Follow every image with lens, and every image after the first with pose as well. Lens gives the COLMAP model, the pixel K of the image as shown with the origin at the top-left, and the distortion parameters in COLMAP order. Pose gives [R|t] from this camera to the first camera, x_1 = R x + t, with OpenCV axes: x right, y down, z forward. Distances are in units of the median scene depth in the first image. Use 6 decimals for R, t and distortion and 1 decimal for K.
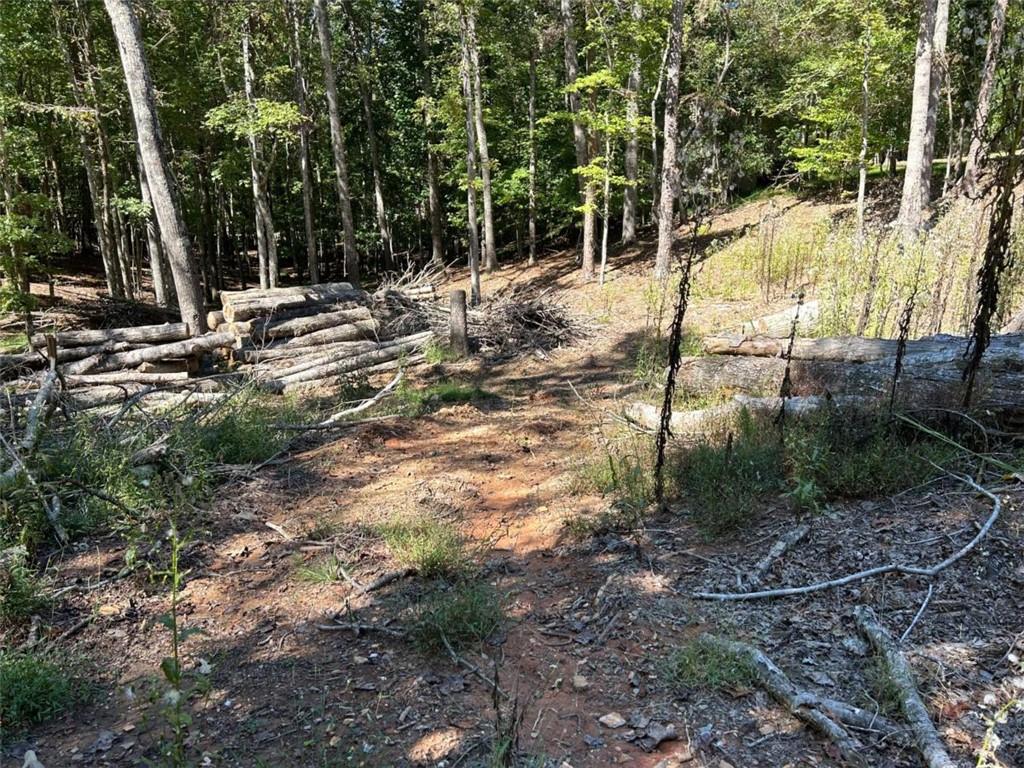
lens RADIAL K [[769.9, 0, 516.6], [0, 769.9, 386.7], [0, 0, 1]] dist [0.062025, -0.072503]
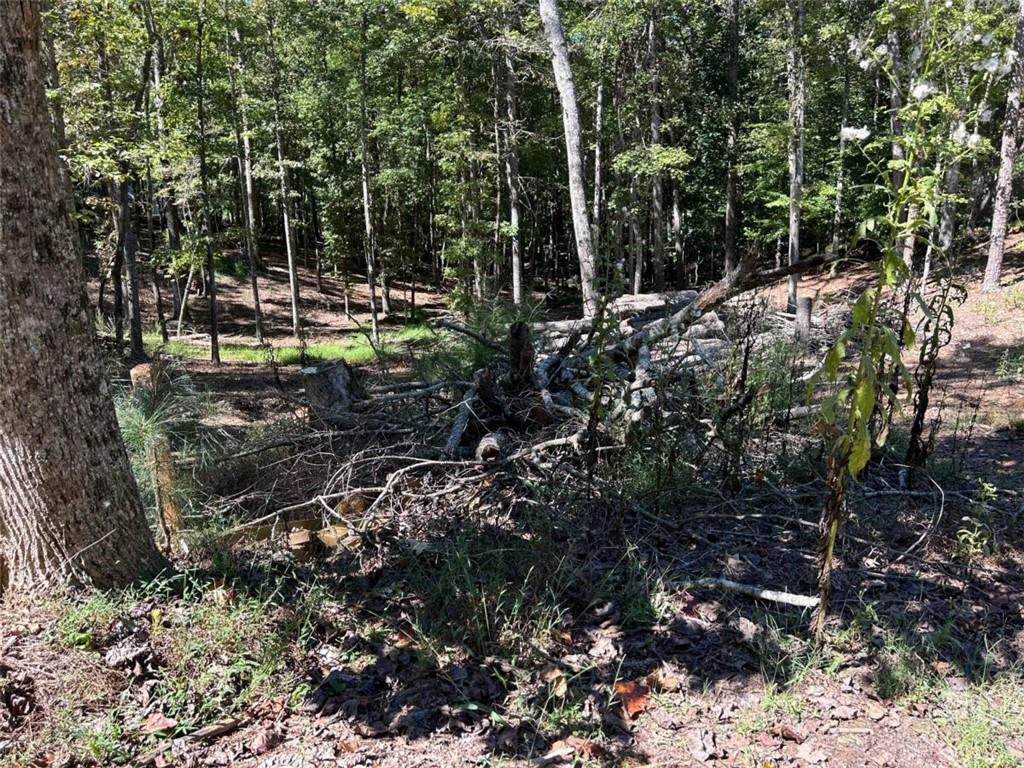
lens RADIAL K [[769.9, 0, 516.9], [0, 769.9, 380.9], [0, 0, 1]] dist [0.062025, -0.072503]
pose [[0.954260, 0.052738, -0.294289, -0.138535], [-0.059007, 0.998180, -0.012457, 0.039405], [0.293097, 0.029252, 0.955635, -0.239196]]
